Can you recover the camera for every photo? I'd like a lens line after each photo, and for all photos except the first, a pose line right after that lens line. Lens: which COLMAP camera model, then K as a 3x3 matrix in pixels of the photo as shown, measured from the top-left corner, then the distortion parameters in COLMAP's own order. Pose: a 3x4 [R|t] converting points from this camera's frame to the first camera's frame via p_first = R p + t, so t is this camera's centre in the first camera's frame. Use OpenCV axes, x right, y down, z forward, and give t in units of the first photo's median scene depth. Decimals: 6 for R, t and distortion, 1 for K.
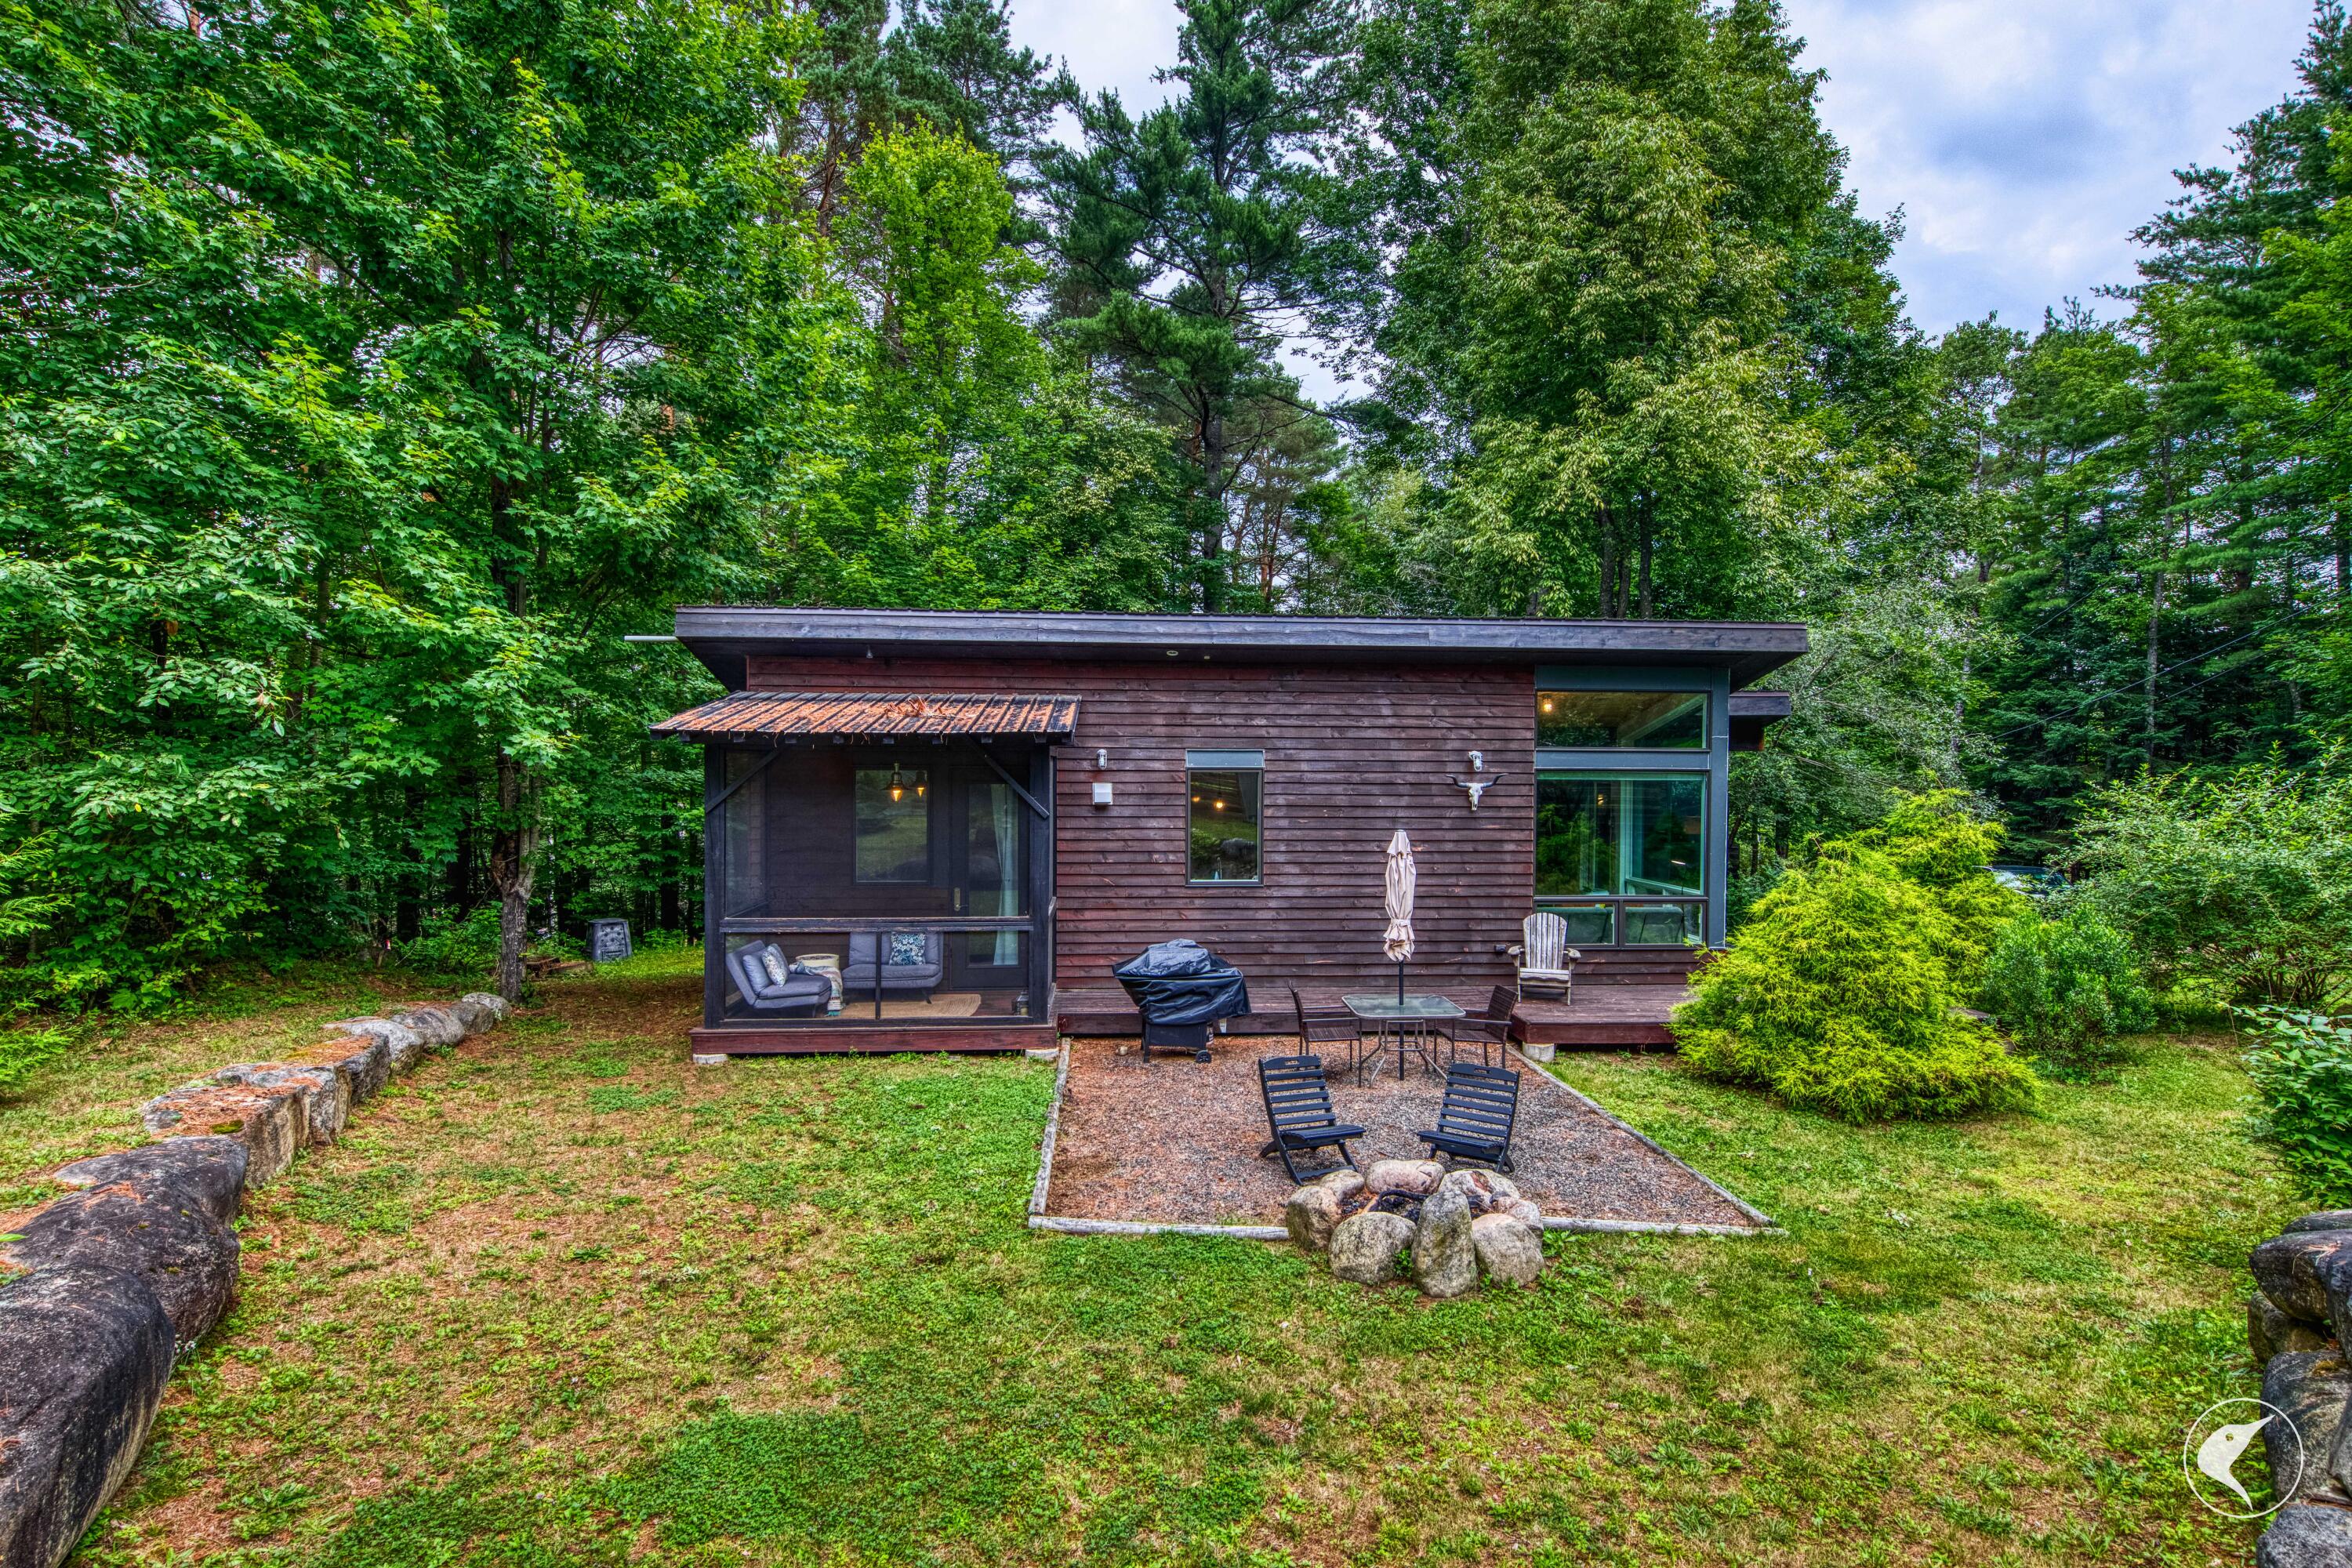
lens RADIAL K [[1084.0, 0, 1176.4], [0, 1084.0, 792.8], [0, 0, 1]] dist [0.019018, -0.008552]
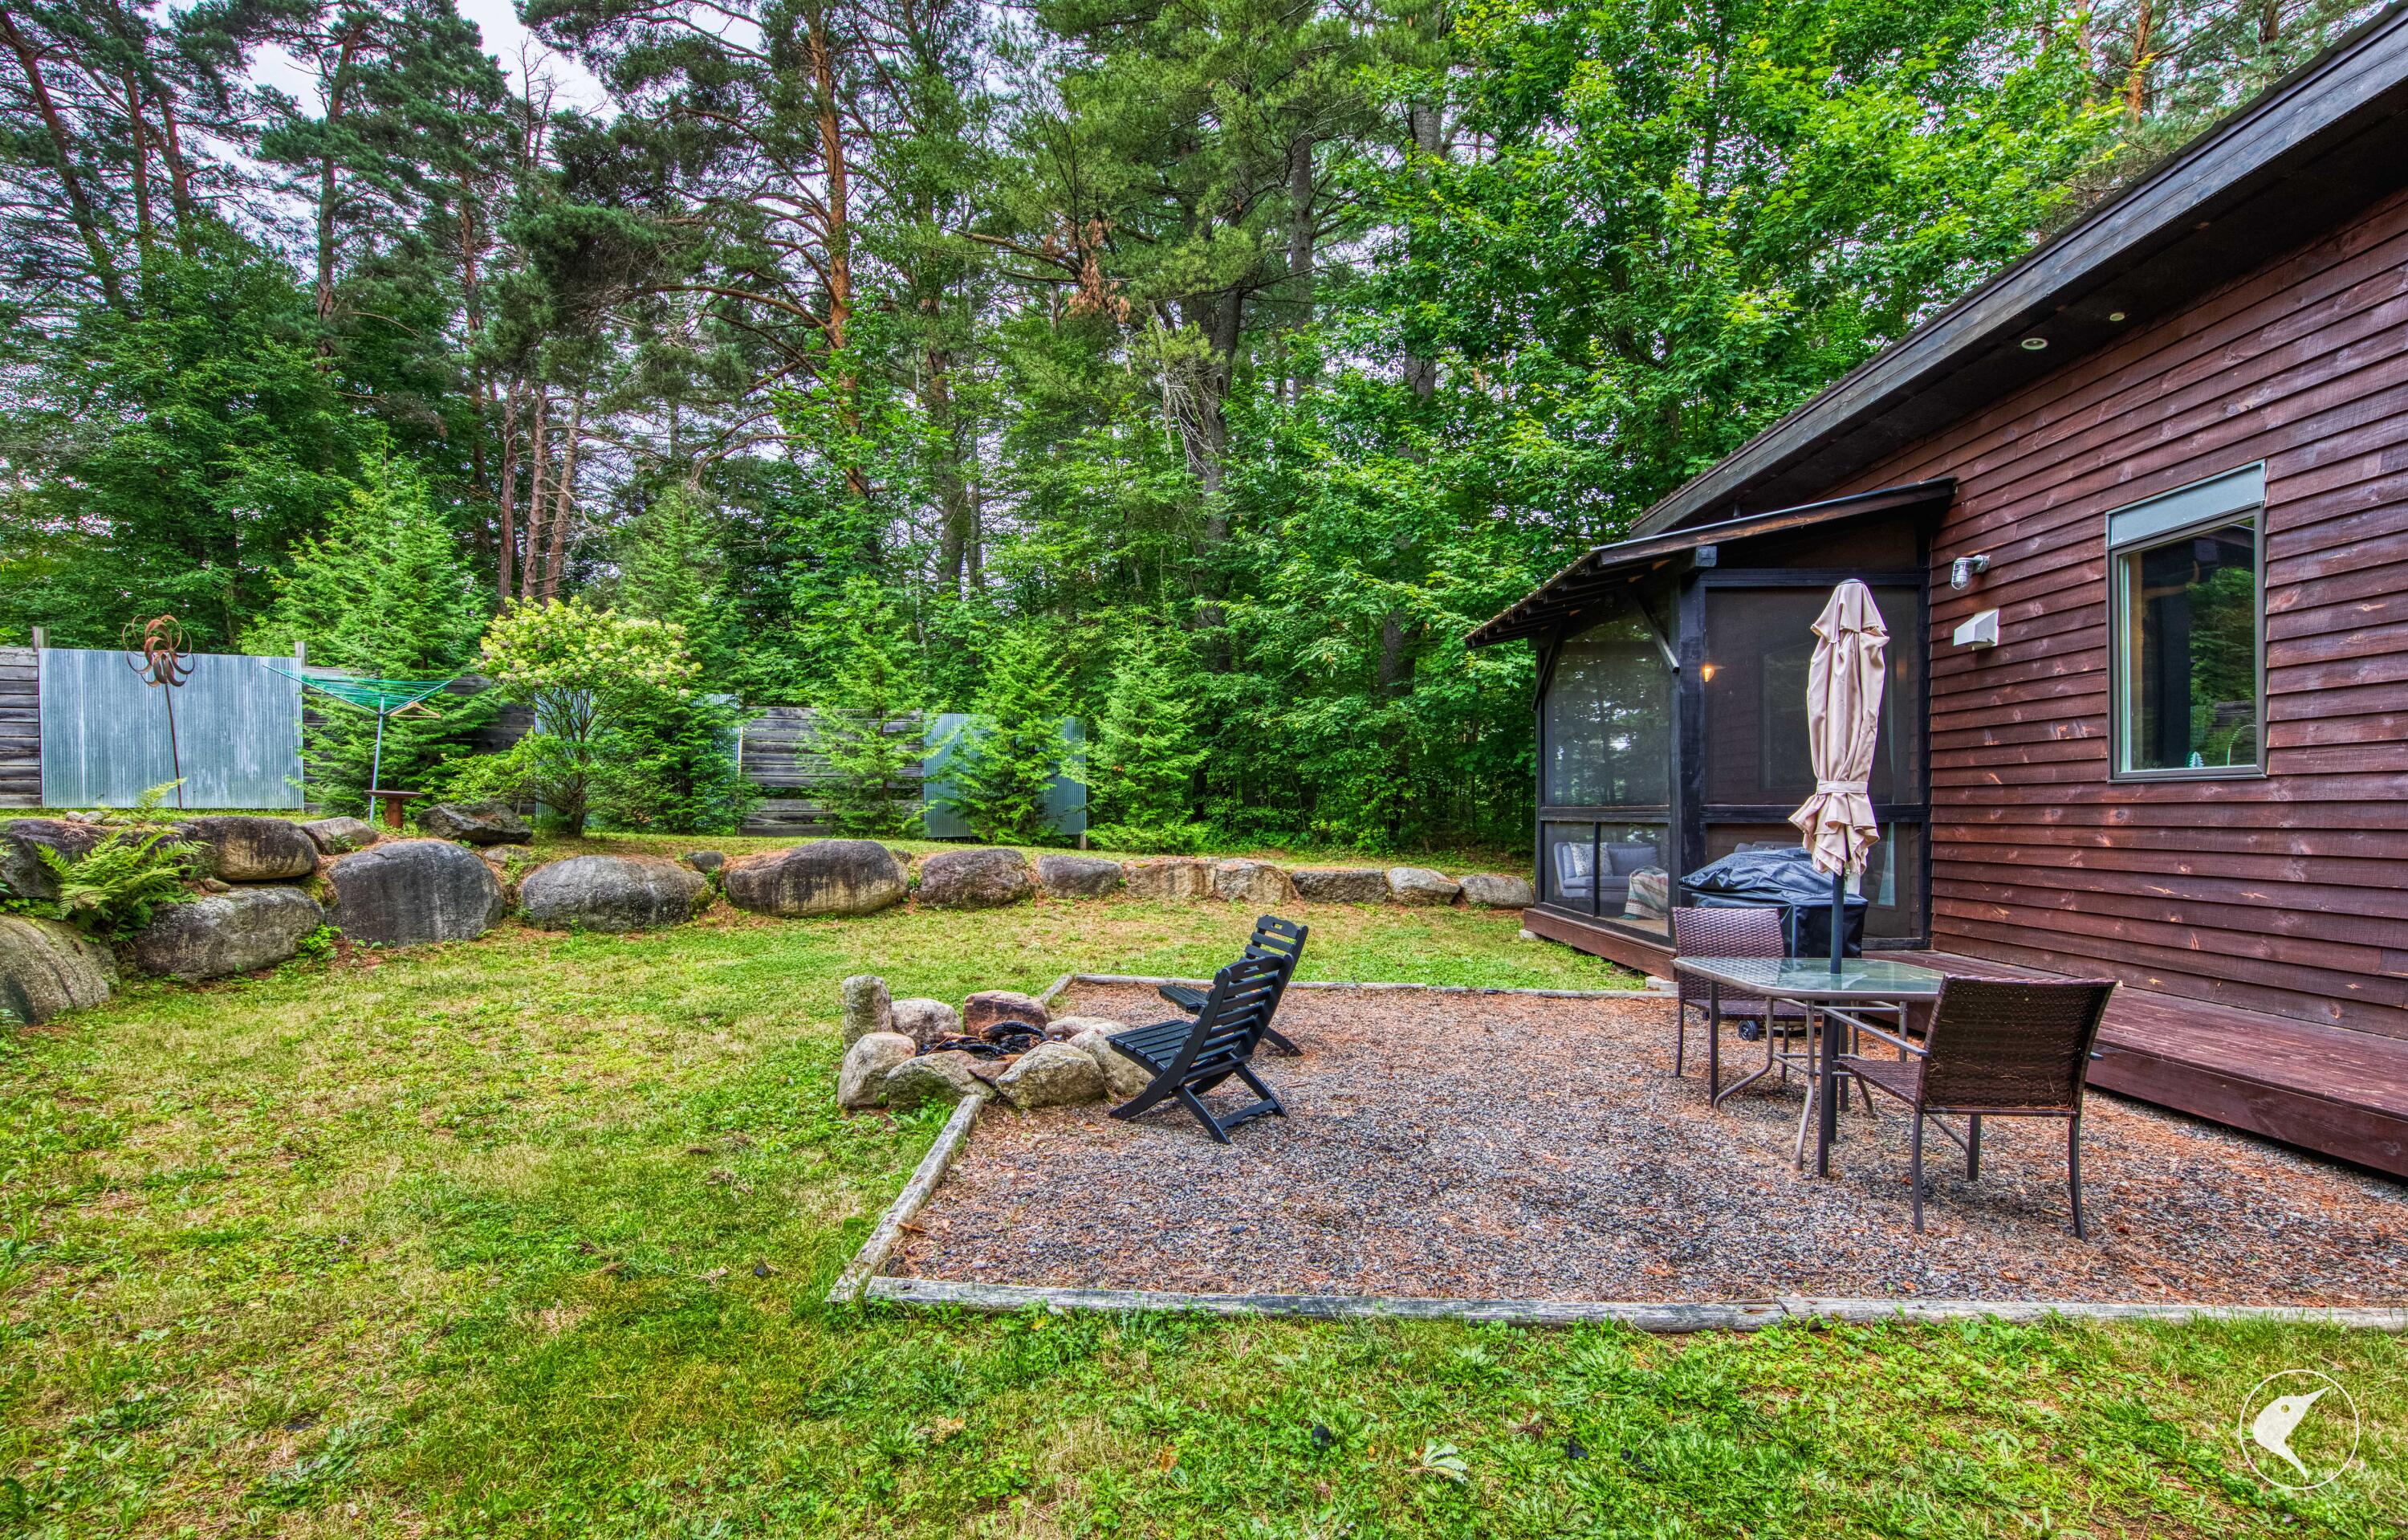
lens RADIAL K [[1028.7, 0, 1202.8], [0, 1028.7, 811.8], [0, 0, 1]] dist [0.023543, -0.011613]
pose [[-0.082637, -0.006896, -0.996556, 0.627564], [-0.004731, 0.999968, -0.006527, 0.124944], [0.996568, 0.004175, -0.082667, 0.738527]]
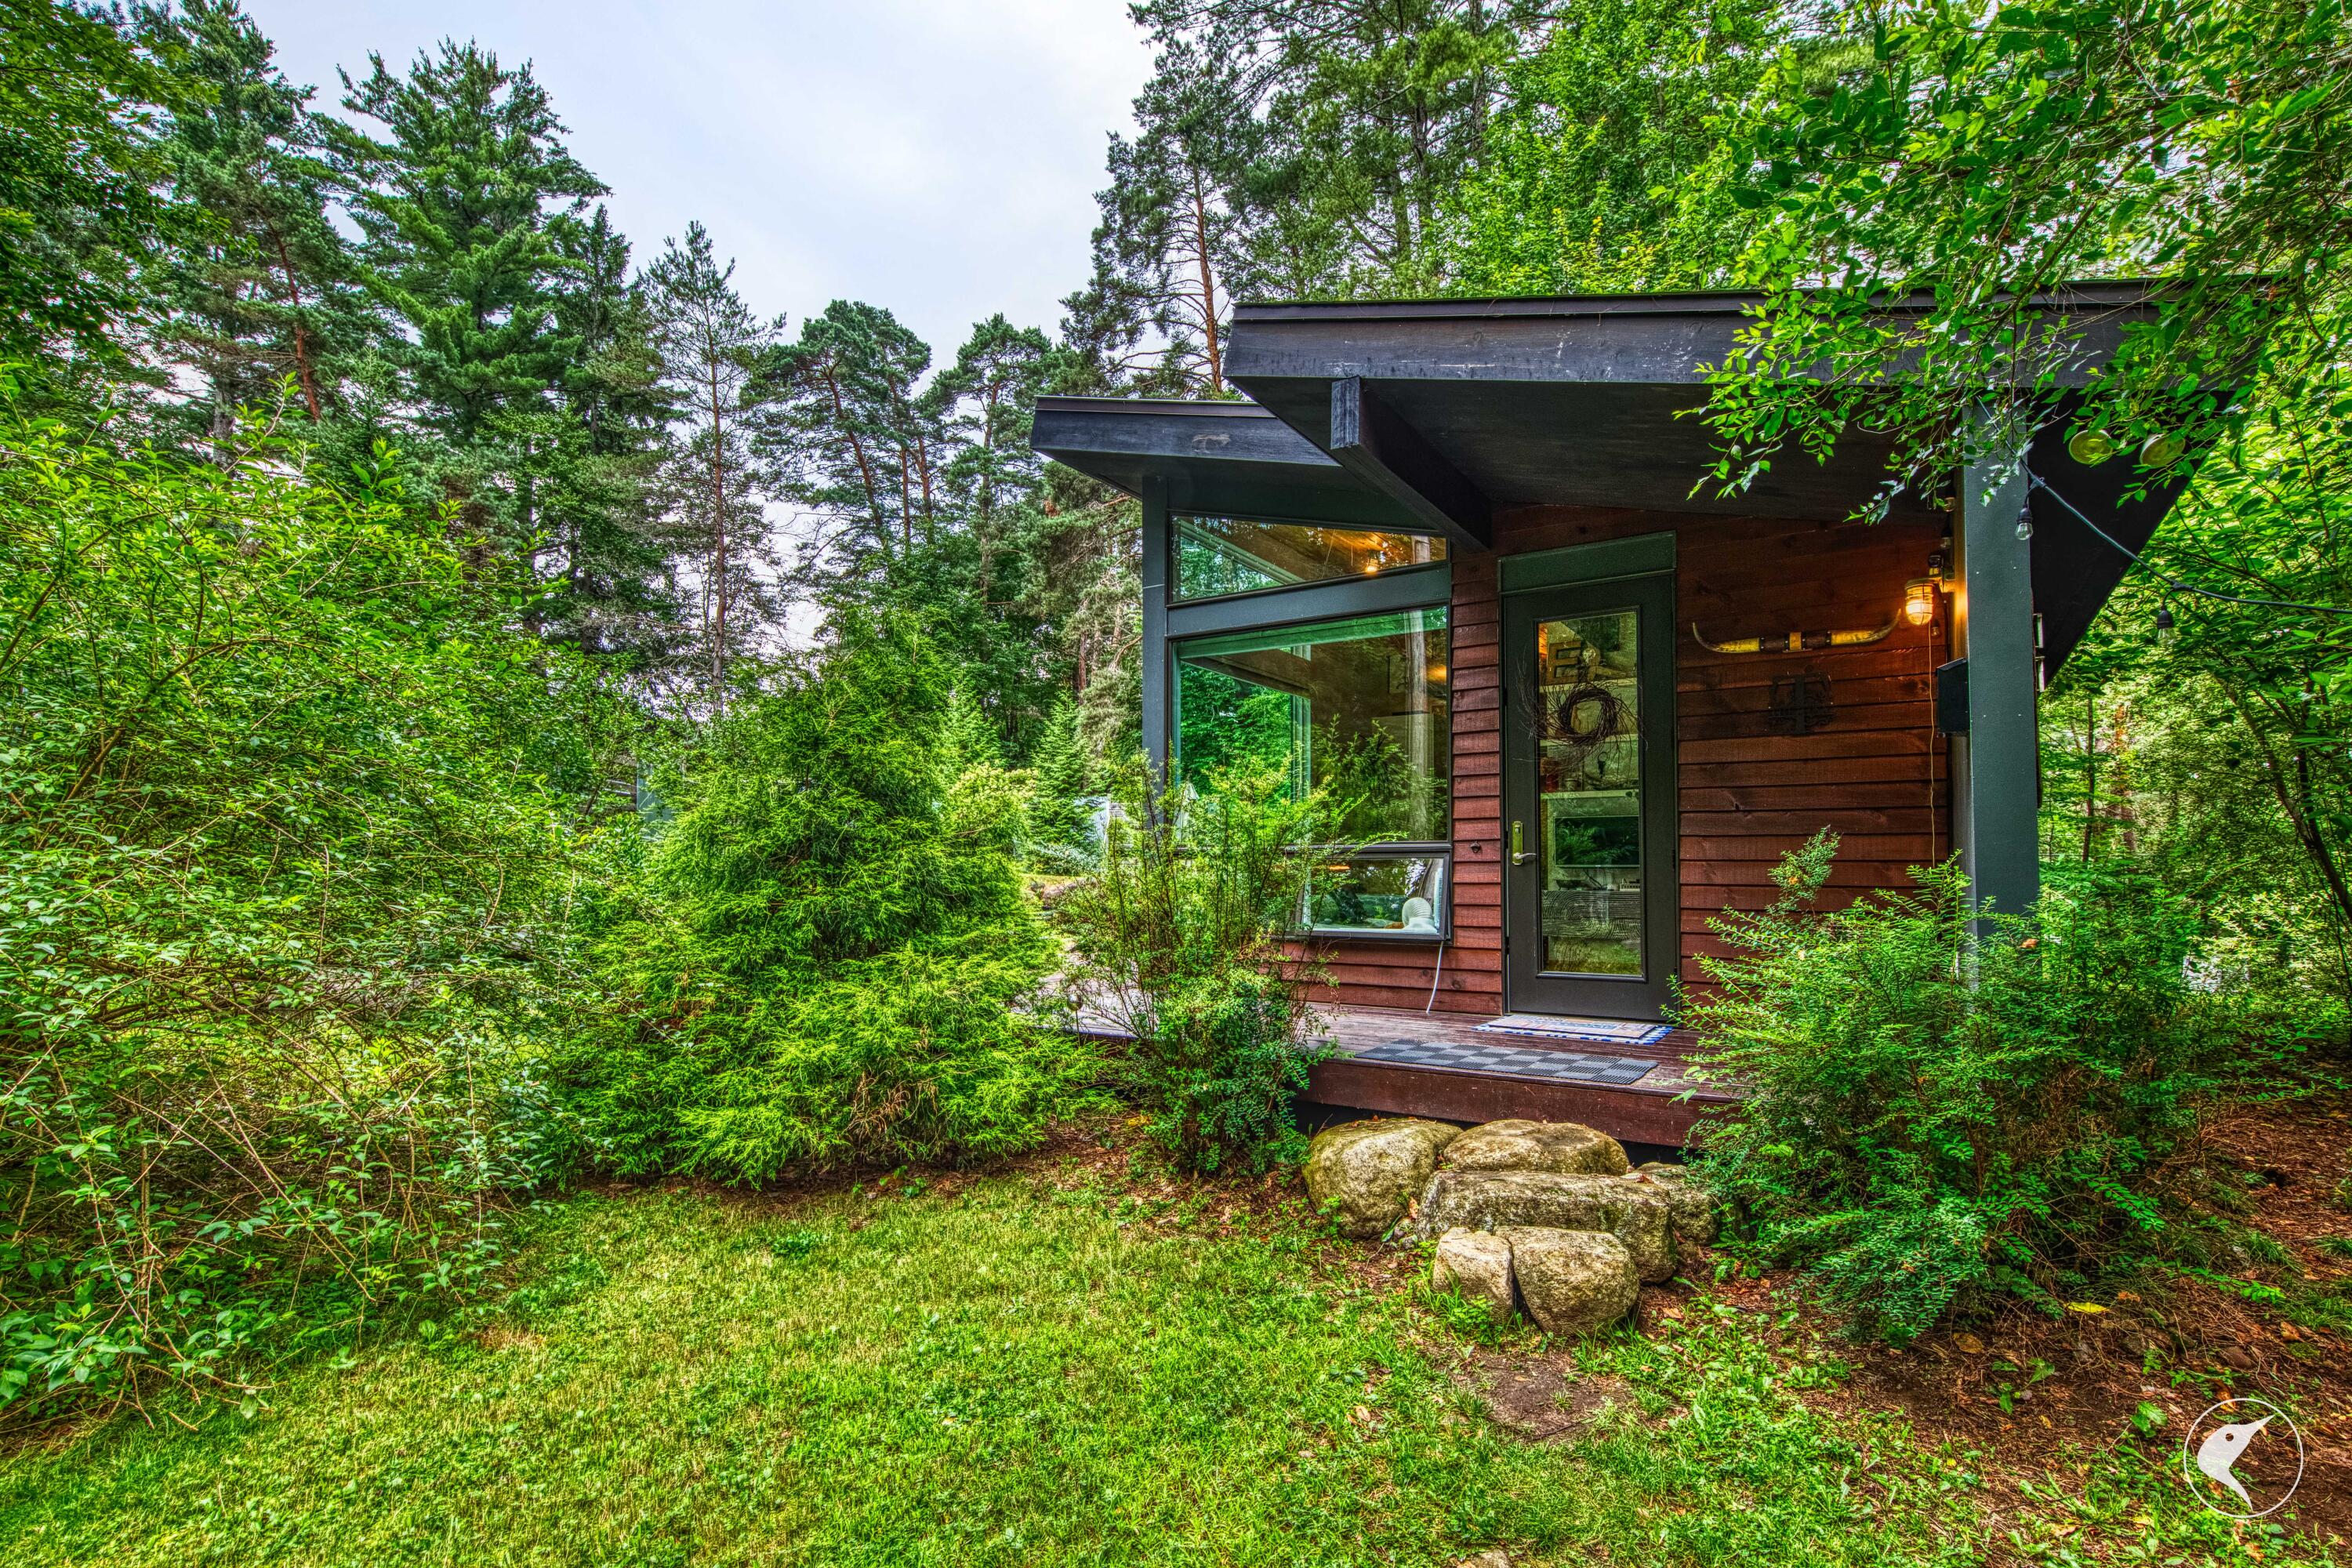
lens RADIAL K [[1130.0, 0, 1202.2], [0, 1130.0, 795.4], [0, 0, 1]] dist [0.021755, -0.011096]
pose [[-0.609223, -0.058818, -0.790815, 1.230071], [-0.013012, 0.997853, -0.064193, 0.123995], [0.792892, -0.028818, -0.608680, 1.762107]]
